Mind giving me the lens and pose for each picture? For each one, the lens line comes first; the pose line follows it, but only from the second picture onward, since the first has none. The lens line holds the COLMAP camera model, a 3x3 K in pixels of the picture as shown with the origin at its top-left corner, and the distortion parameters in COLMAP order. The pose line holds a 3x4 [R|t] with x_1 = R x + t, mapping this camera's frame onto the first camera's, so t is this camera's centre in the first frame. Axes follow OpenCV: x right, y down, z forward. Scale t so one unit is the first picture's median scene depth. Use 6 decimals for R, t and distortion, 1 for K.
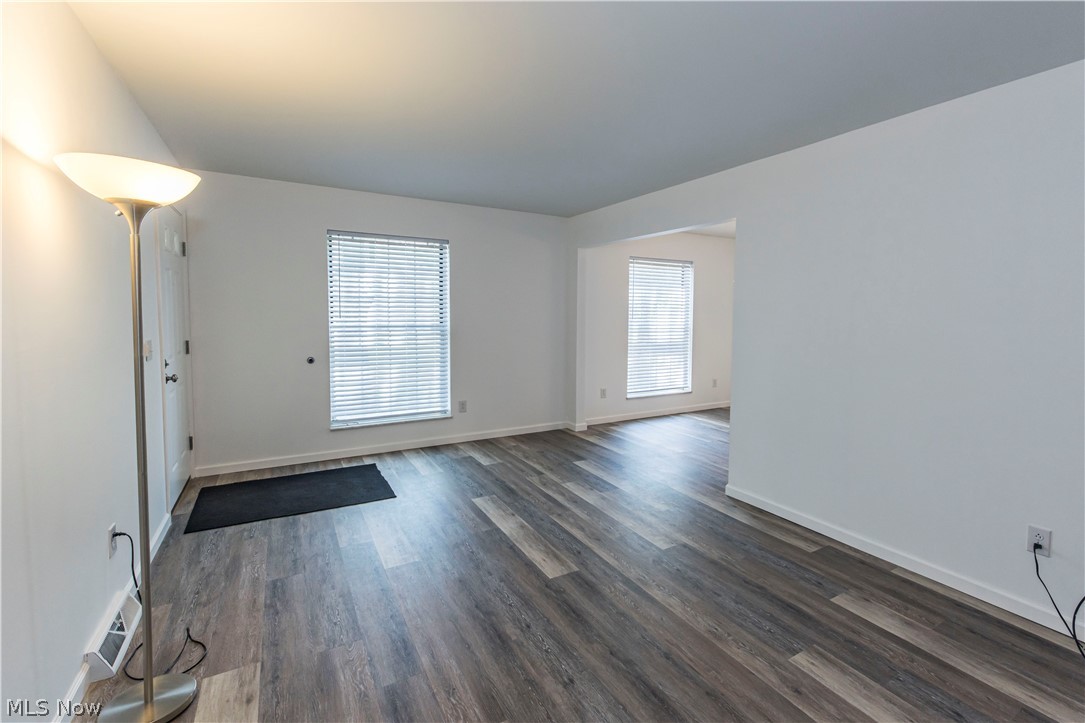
lens RADIAL K [[484.4, 0, 585.0], [0, 484.4, 341.0], [0, 0, 1]] dist [-0.006227, 0.000346]
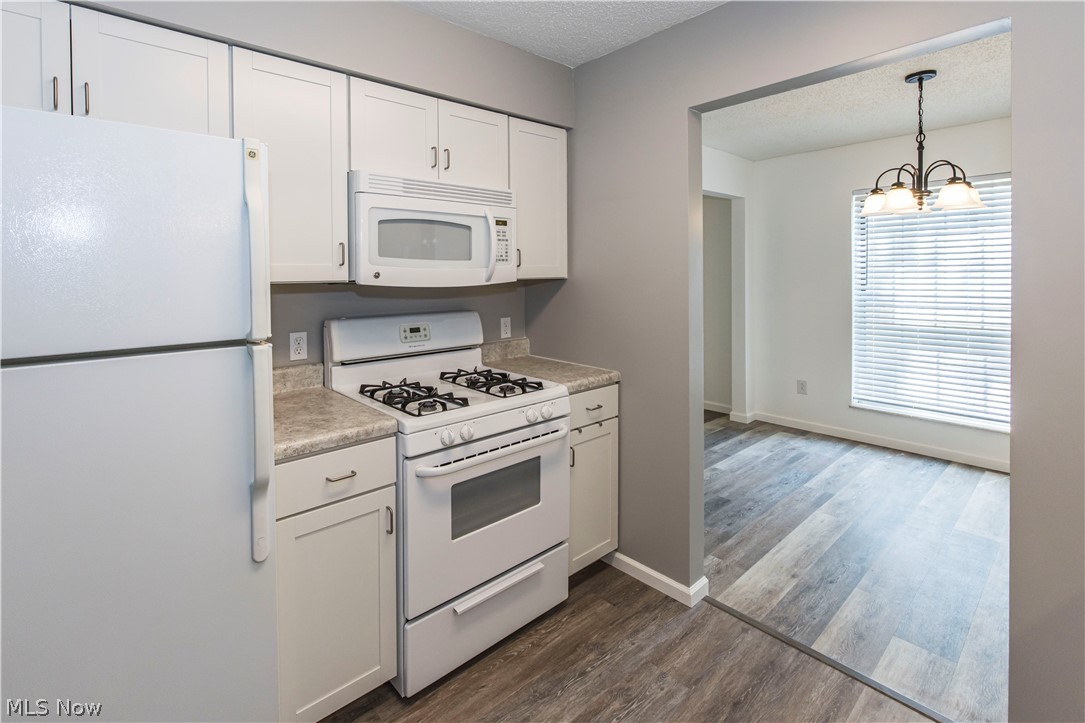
lens RADIAL K [[498.5, 0, 479.0], [0, 498.5, 277.1], [0, 0, 1]] dist [-0.013765, 0.002953]
pose [[0.111393, -0.006855, -0.993753, 1.201709], [-0.050654, 0.998637, -0.012567, -0.035395], [0.992485, 0.051738, 0.110894, 0.735195]]
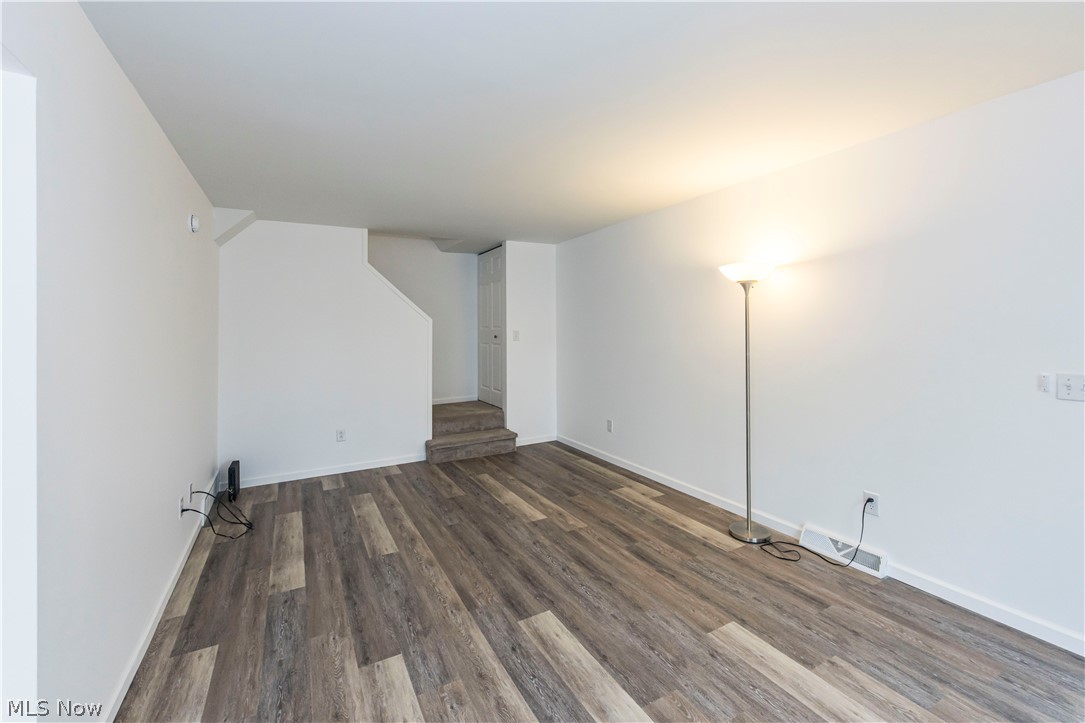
lens RADIAL K [[448.3, 0, 542.4], [0, 448.3, 353.0], [0, 0, 1]] dist [-0.009729, 0.004093]
pose [[-0.998141, -0.001701, 0.060920, -0.078682], [0.005453, 0.993108, 0.117075, -0.089057], [-0.060699, 0.117190, -0.991253, 1.287358]]
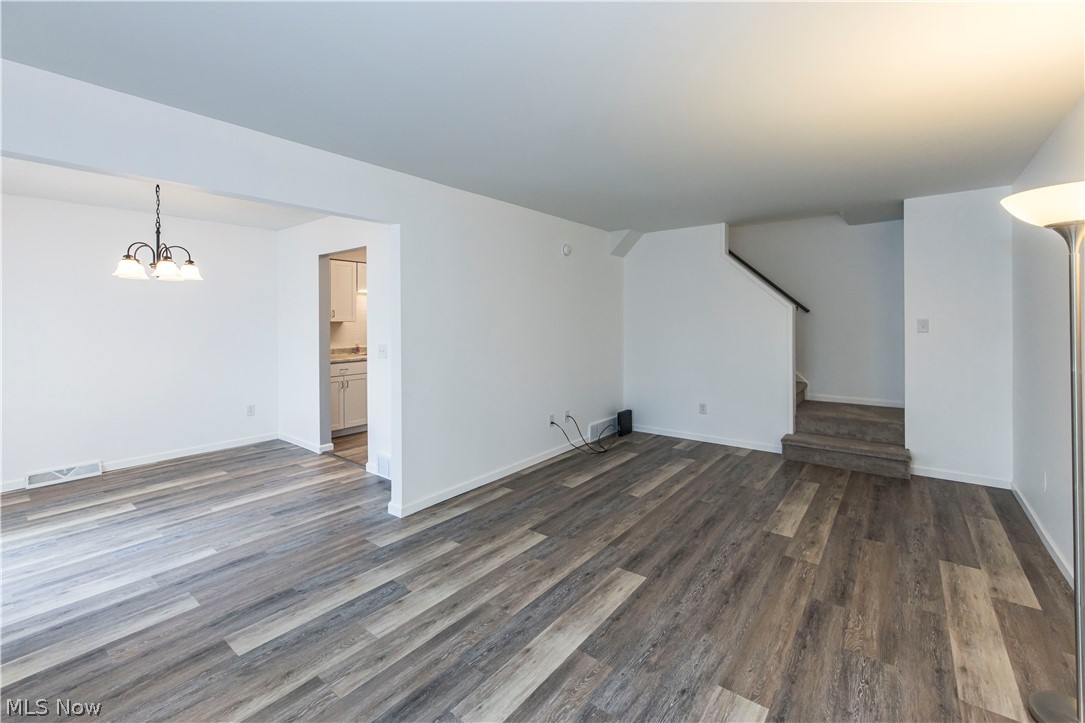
lens RADIAL K [[464.3, 0, 544.6], [0, 464.3, 323.0], [0, 0, 1]] dist [-0.004190, 0.000836]
pose [[-0.340293, -0.016503, 0.940175, -0.648365], [0.060079, 0.997422, 0.039253, -0.073538], [-0.938398, 0.069842, -0.338424, 1.057229]]
